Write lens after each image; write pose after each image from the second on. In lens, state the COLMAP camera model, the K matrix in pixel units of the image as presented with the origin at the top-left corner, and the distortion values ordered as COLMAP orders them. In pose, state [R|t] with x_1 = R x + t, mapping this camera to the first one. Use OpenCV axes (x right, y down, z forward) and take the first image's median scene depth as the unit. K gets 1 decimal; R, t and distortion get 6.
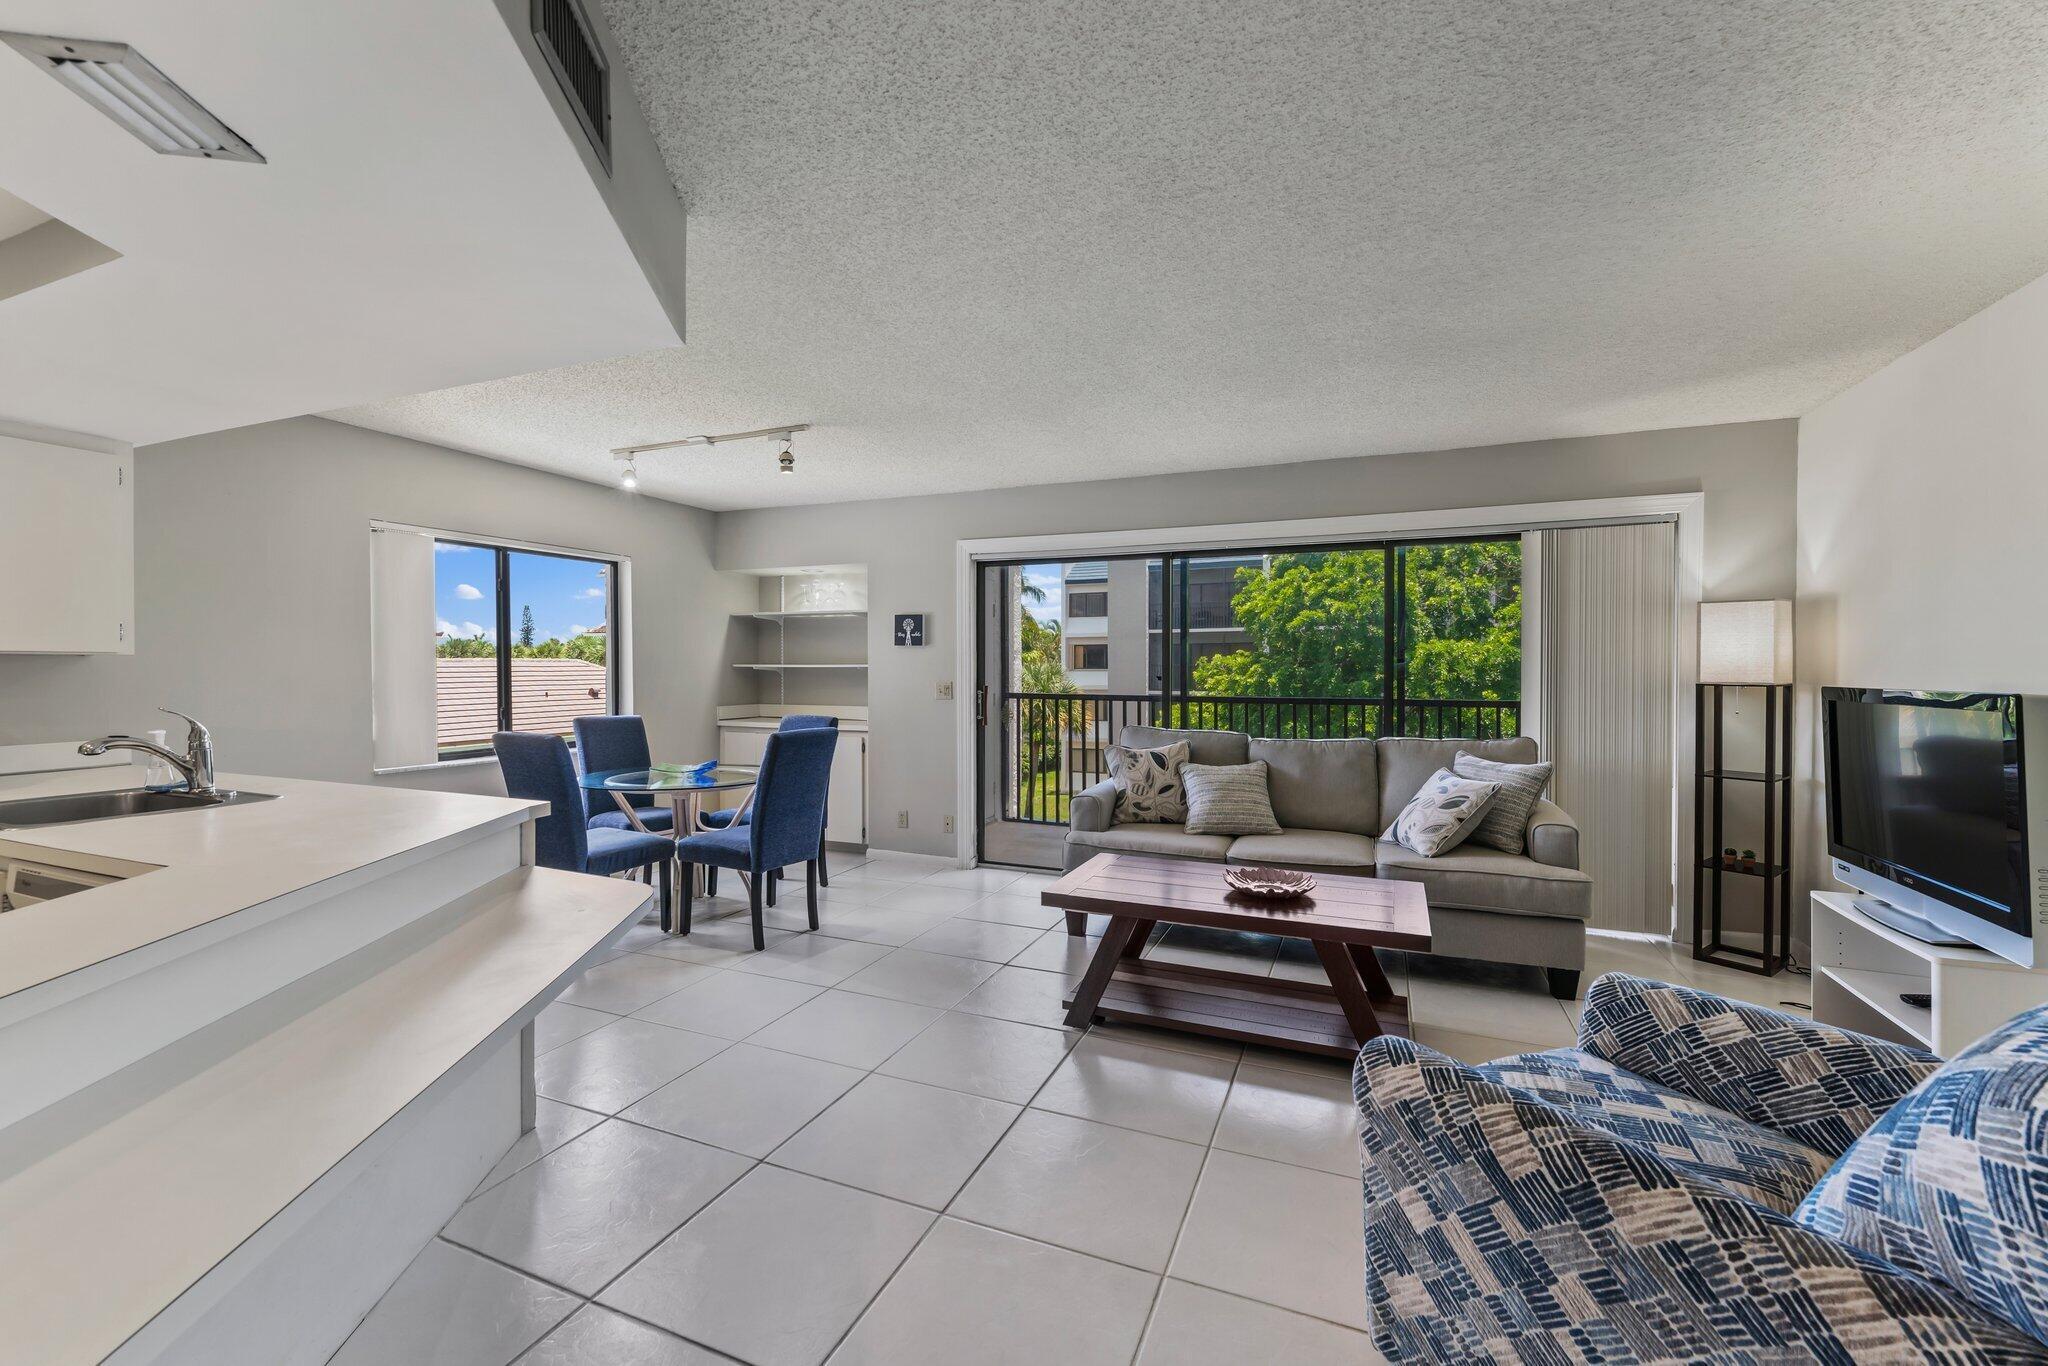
lens RADIAL K [[836.1, 0, 1040.1], [0, 836.1, 669.0], [0, 0, 1]] dist [0.002917, -0.000294]
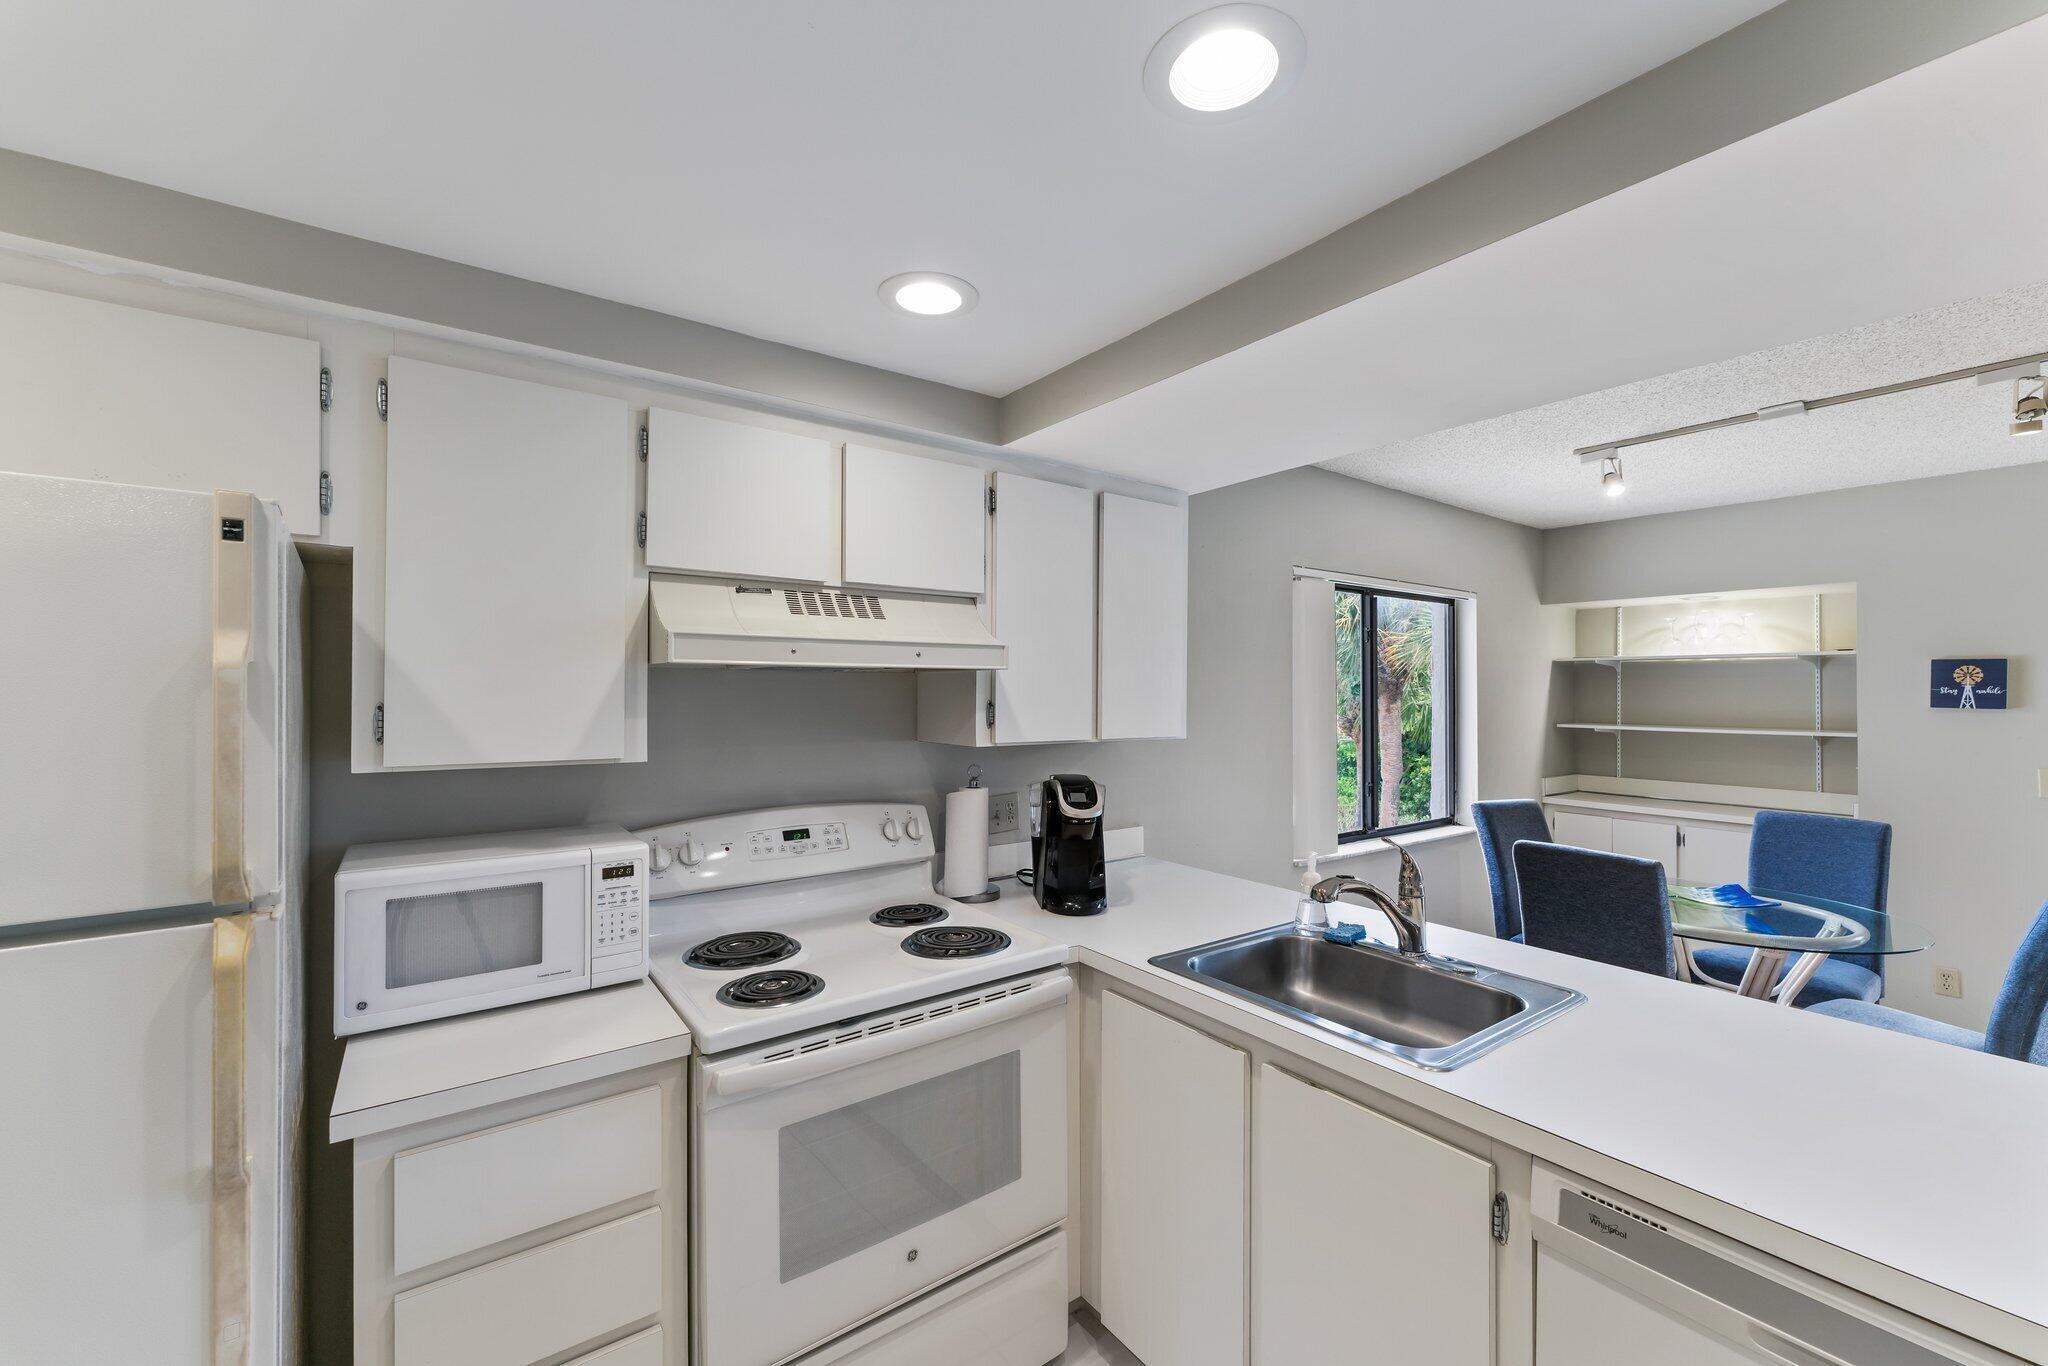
lens RADIAL K [[821.8, 0, 1031.3], [0, 821.8, 685.0], [0, 0, 1]] dist [0.003710, -0.001224]
pose [[0.850713, -0.000484, -0.525630, -0.511769], [-0.006301, 0.999918, -0.011120, -0.040809], [0.525592, 0.012772, 0.850641, 0.123603]]
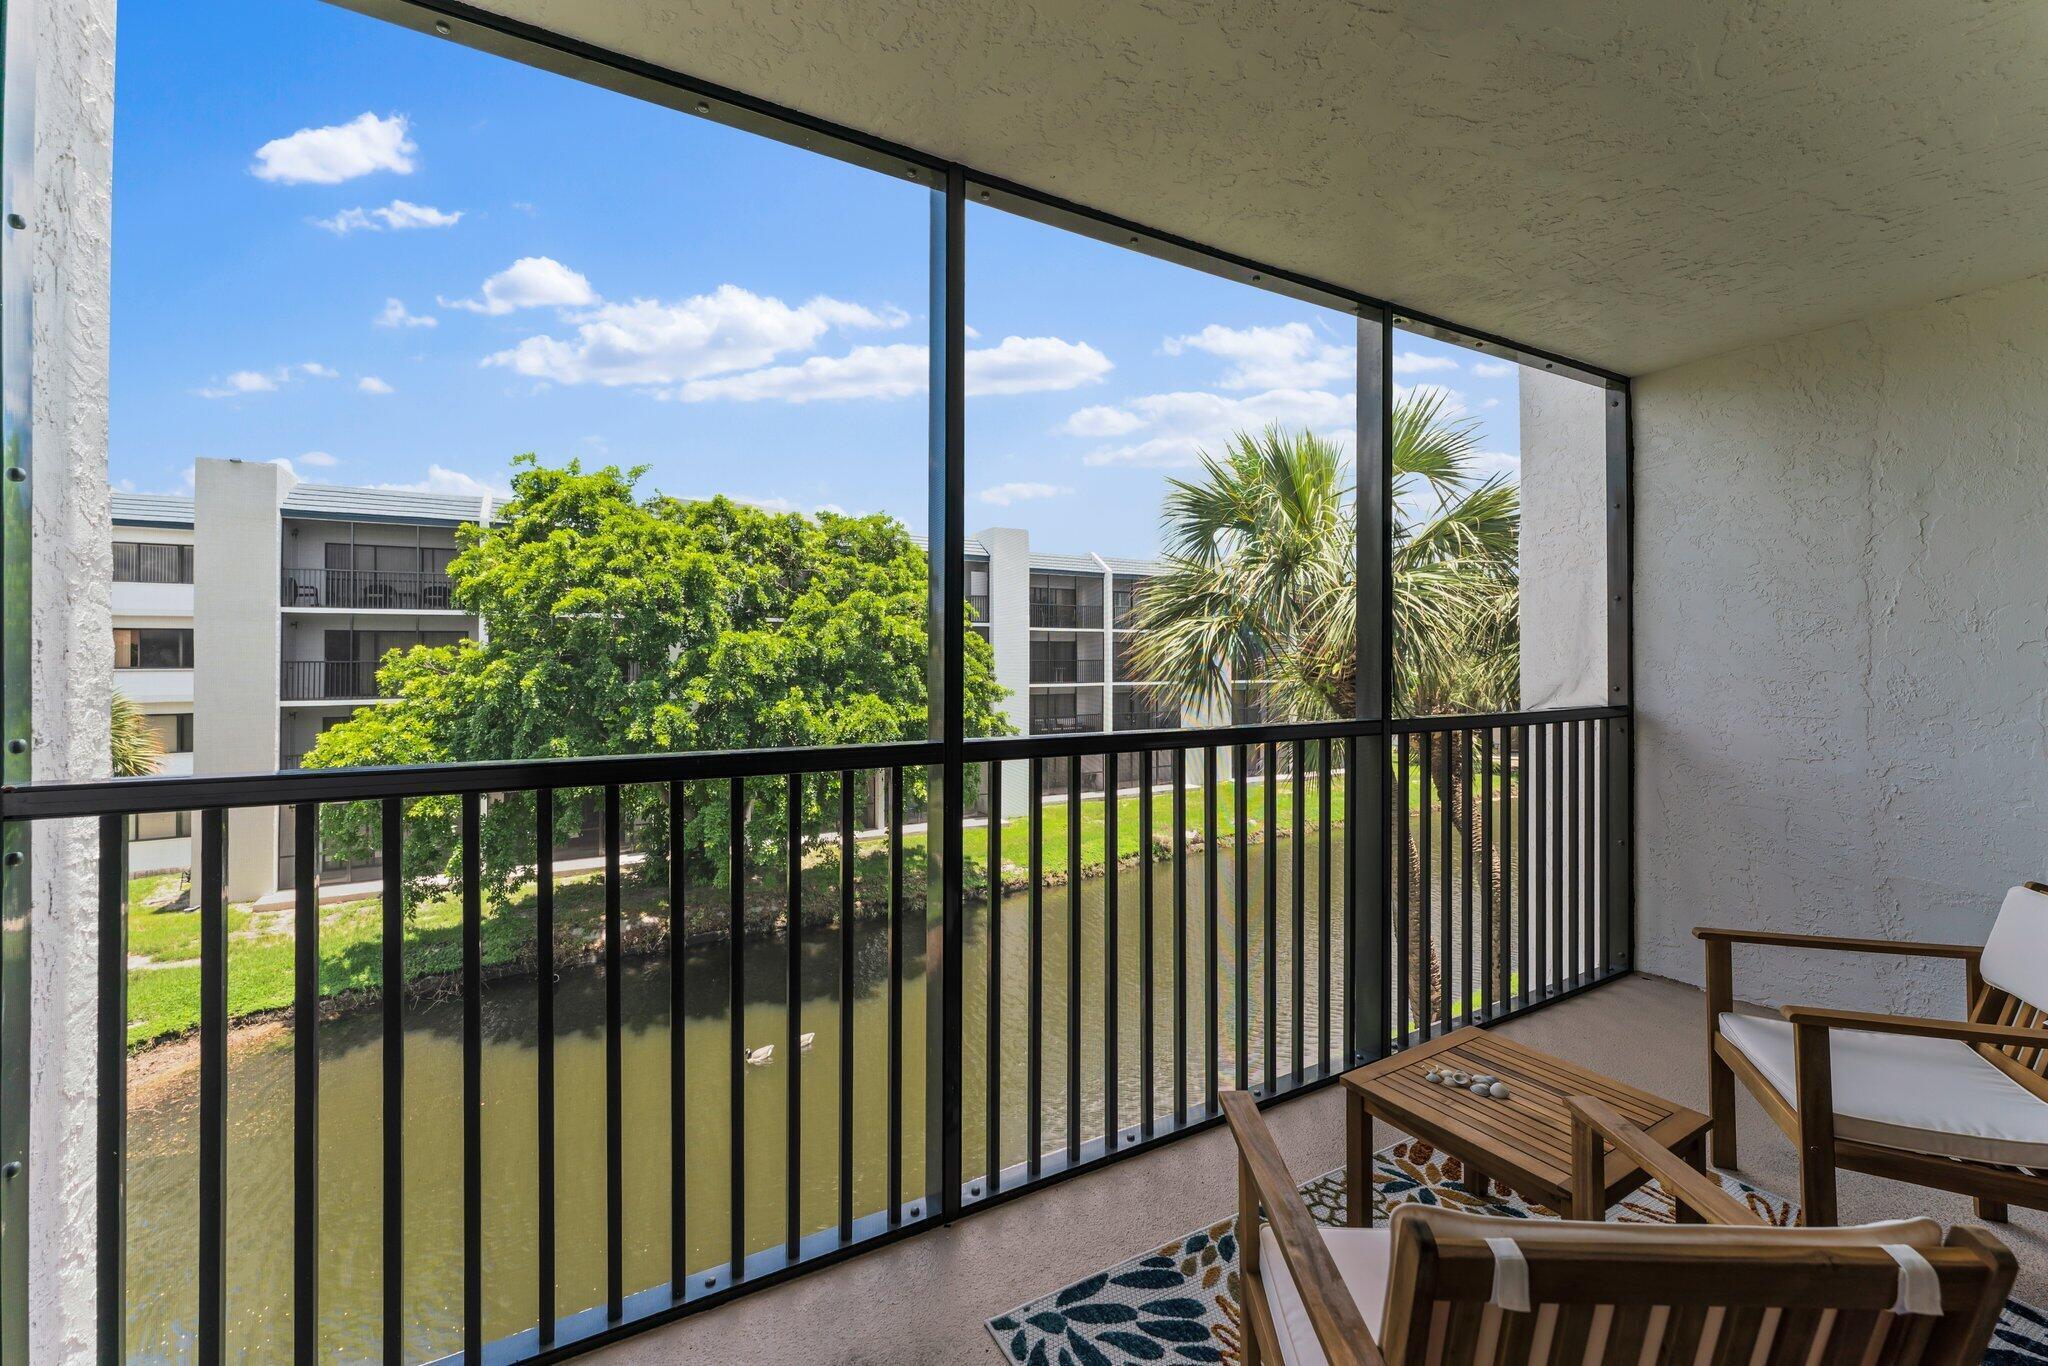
lens RADIAL K [[836.1, 0, 989.5], [0, 836.1, 657.6], [0, 0, 1]] dist [0.002917, -0.000294]
pose [[0.642507, 0.007366, 0.766245, -0.090397], [0.003607, 0.999914, -0.012636, 0.016047], [-0.766271, 0.010883, 0.642425, 1.108034]]
